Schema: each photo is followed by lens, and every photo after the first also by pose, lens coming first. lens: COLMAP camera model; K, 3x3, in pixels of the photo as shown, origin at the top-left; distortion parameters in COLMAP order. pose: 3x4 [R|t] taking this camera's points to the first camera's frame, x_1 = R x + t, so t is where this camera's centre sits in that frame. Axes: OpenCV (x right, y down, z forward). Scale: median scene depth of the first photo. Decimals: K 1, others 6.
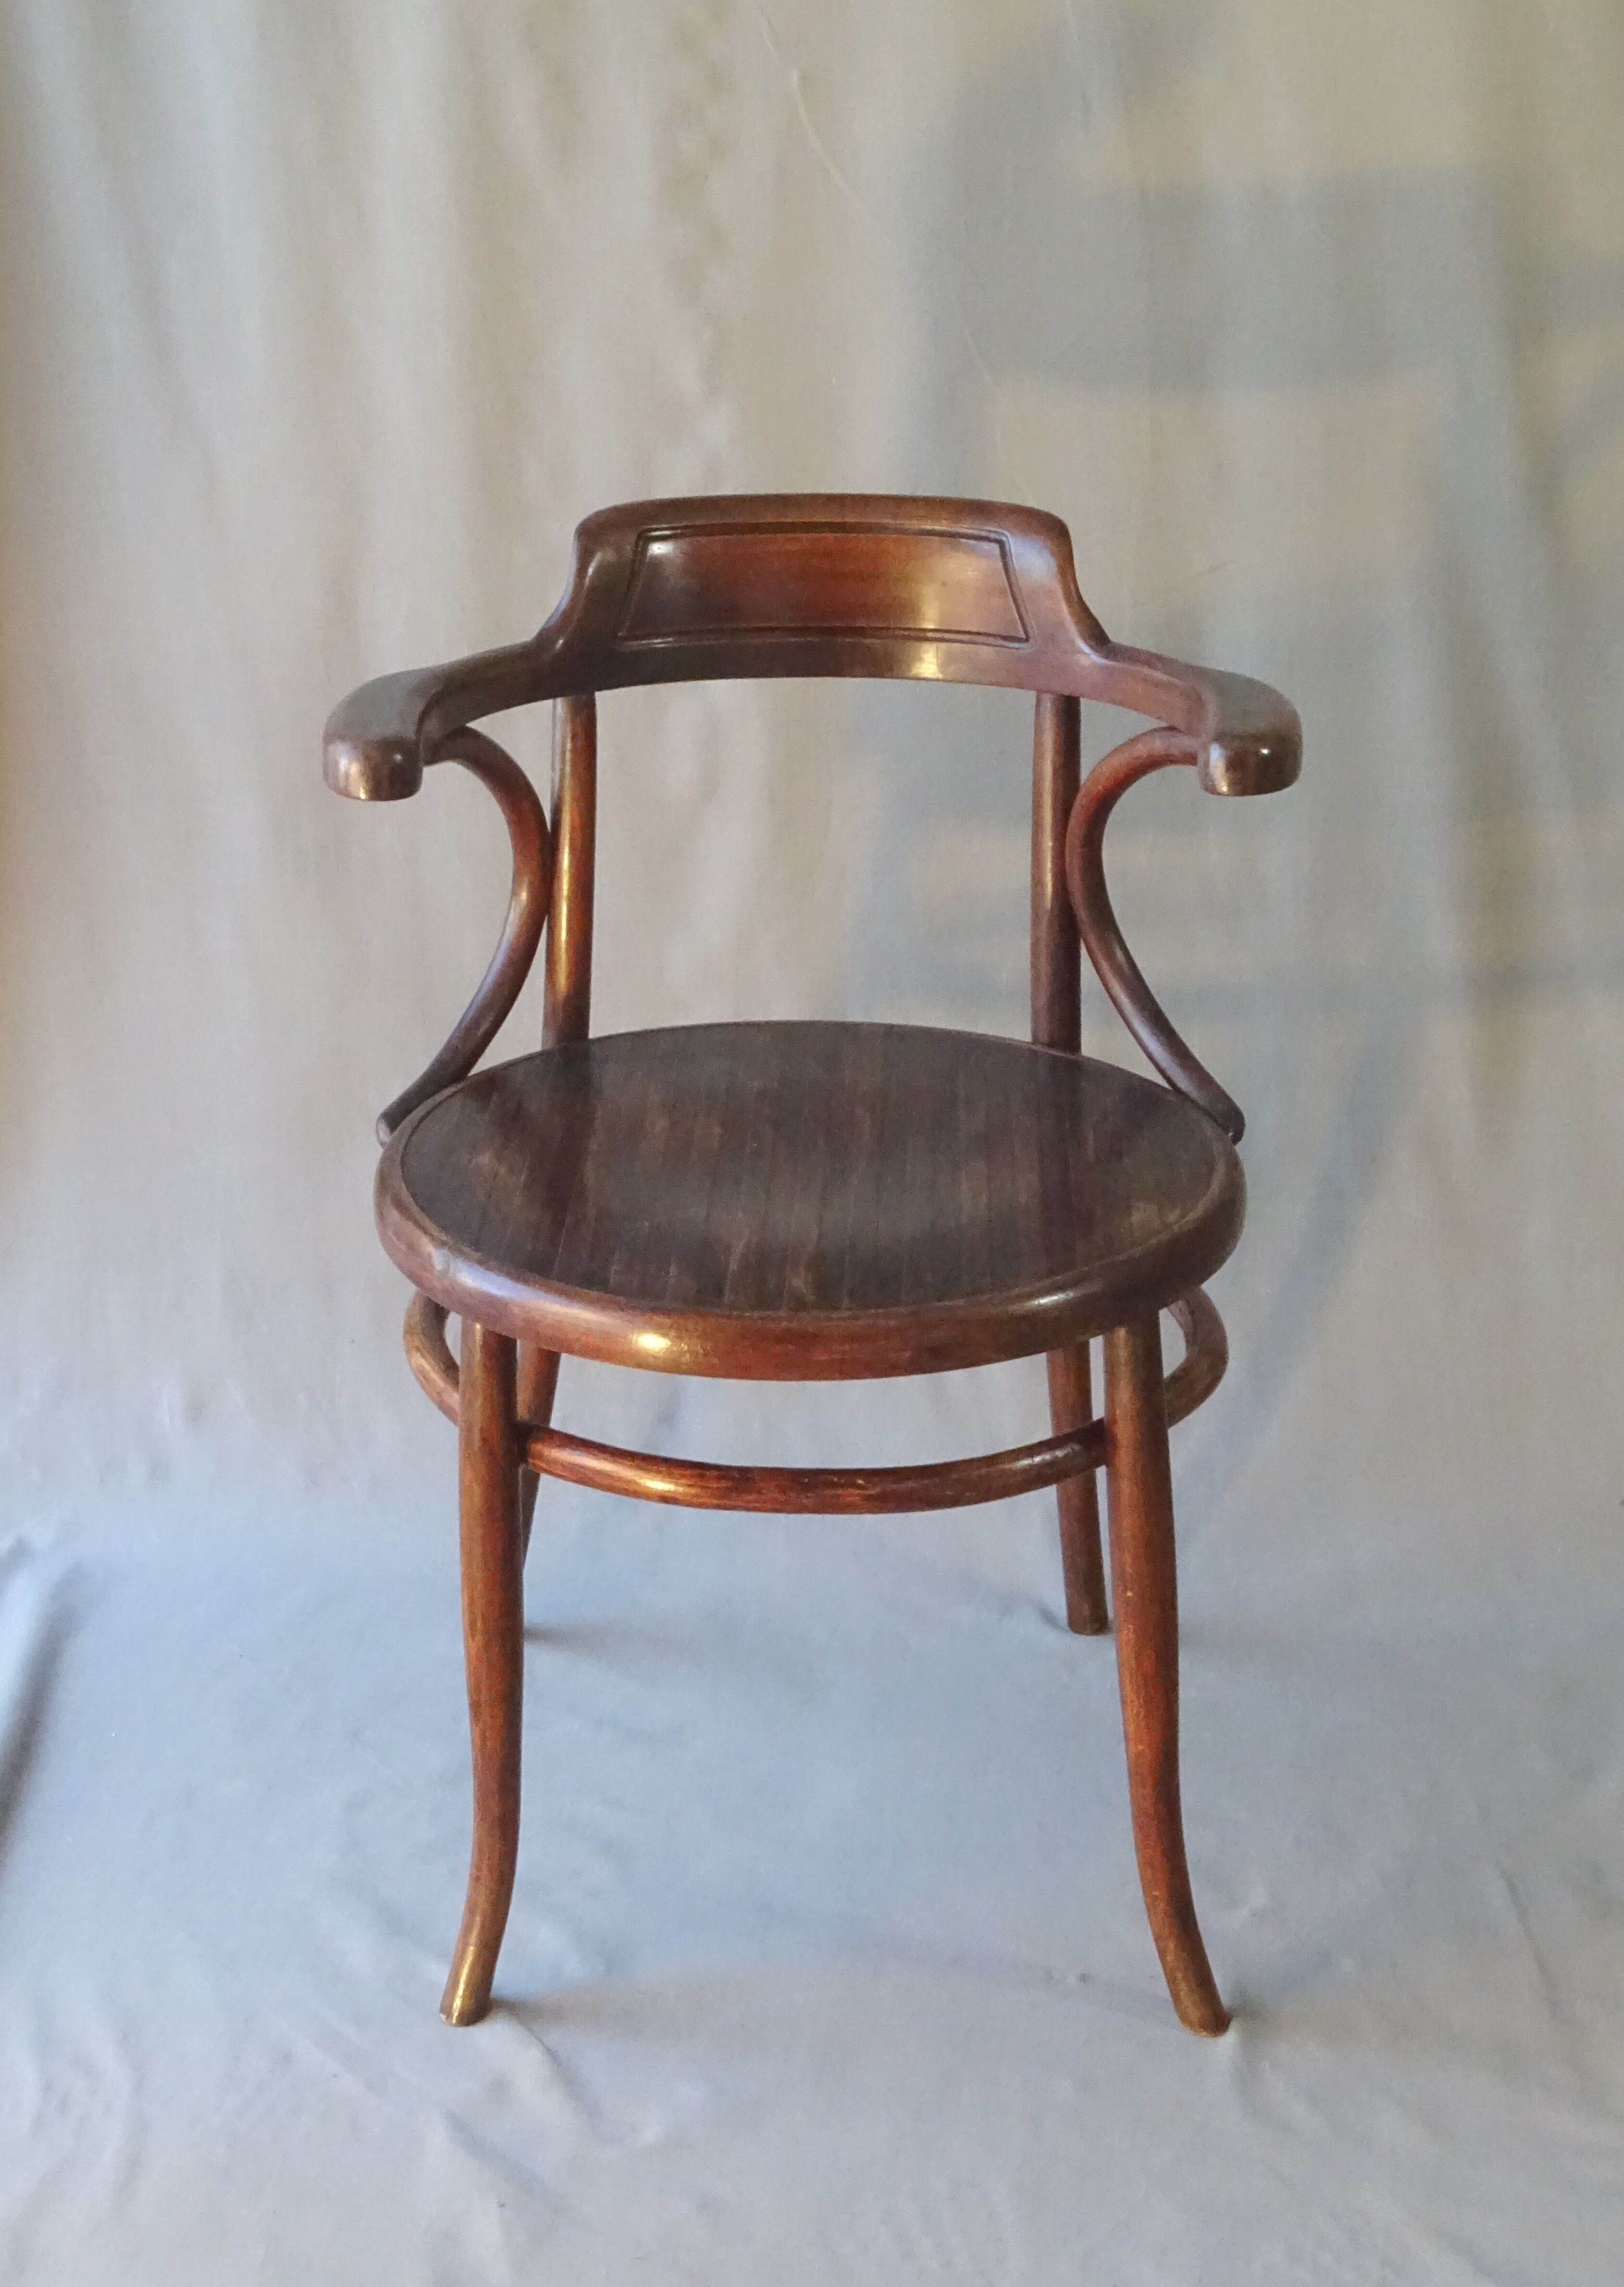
lens RADIAL K [[1075.7, 0, 838.8], [0, 1075.7, 1087.7], [0, 0, 1]] dist [0.004147, 0.000123]
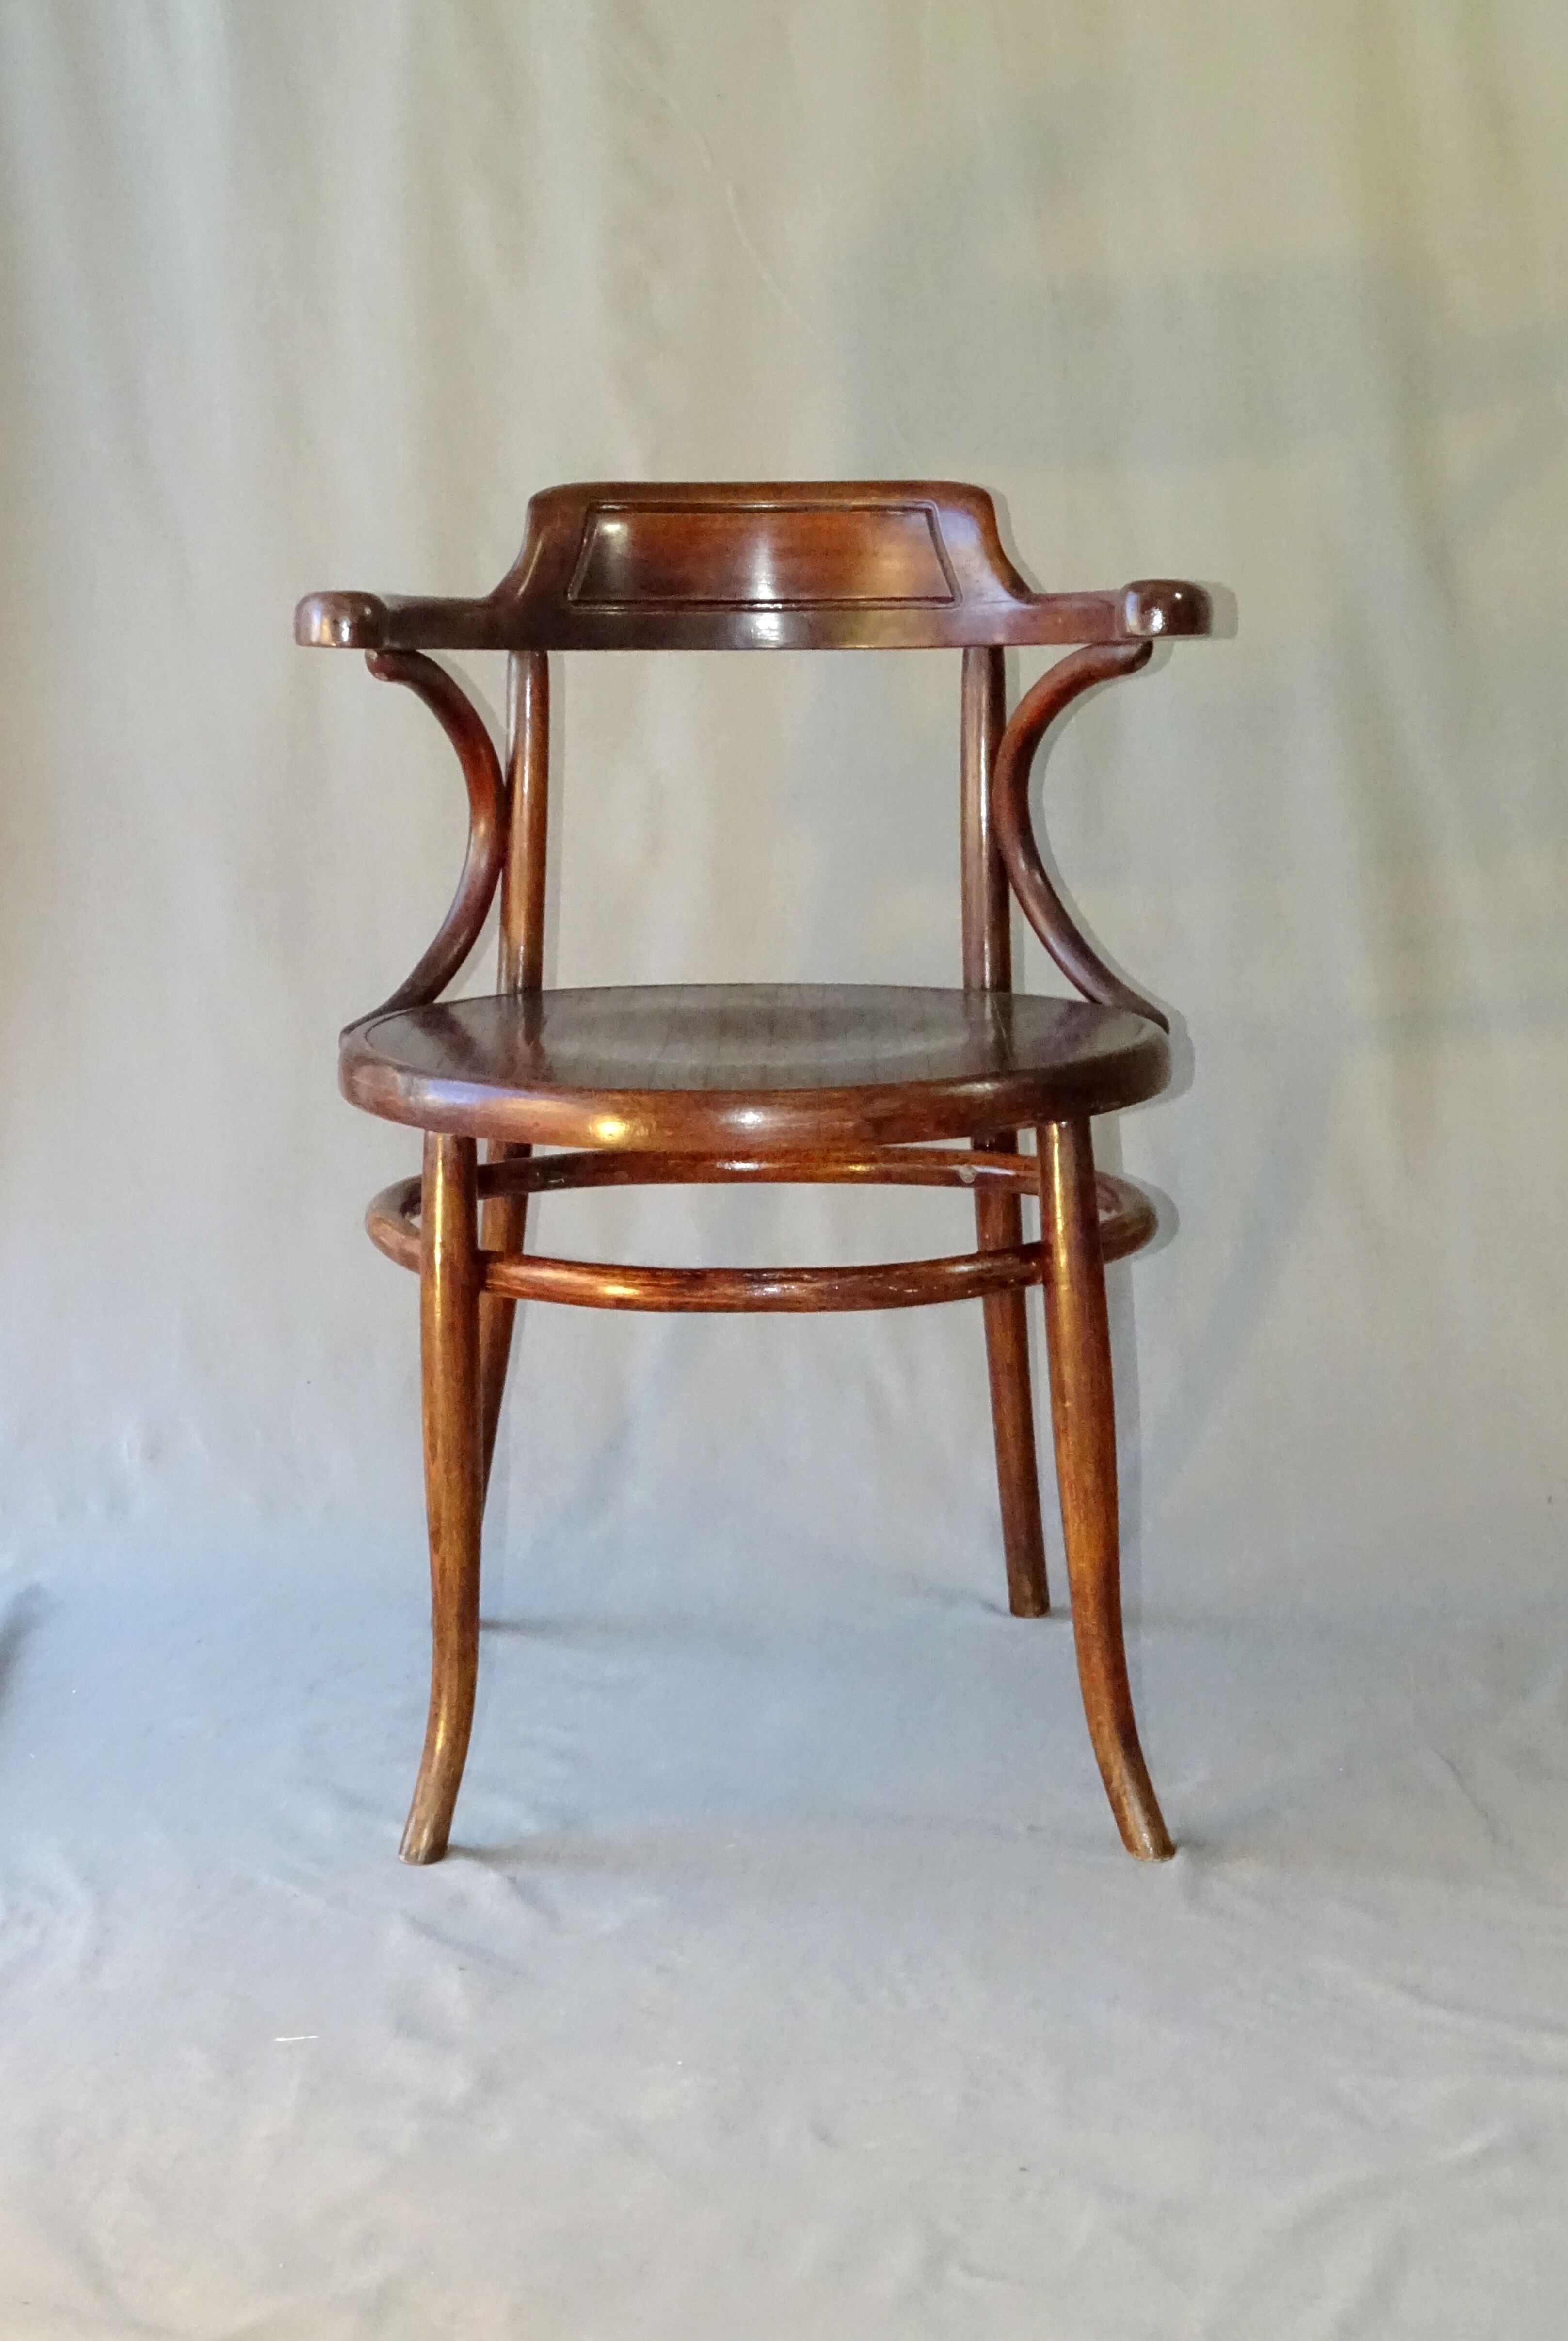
lens RADIAL K [[1043.9, 0, 781.3], [0, 1043.9, 1168.0], [0, 0, 1]] dist [0.003709, 0.000569]
pose [[0.999943, -0.010413, 0.002151, -0.003906], [0.010499, 0.998939, -0.044846, 0.190212], [-0.001682, 0.044866, 0.998992, -0.008857]]
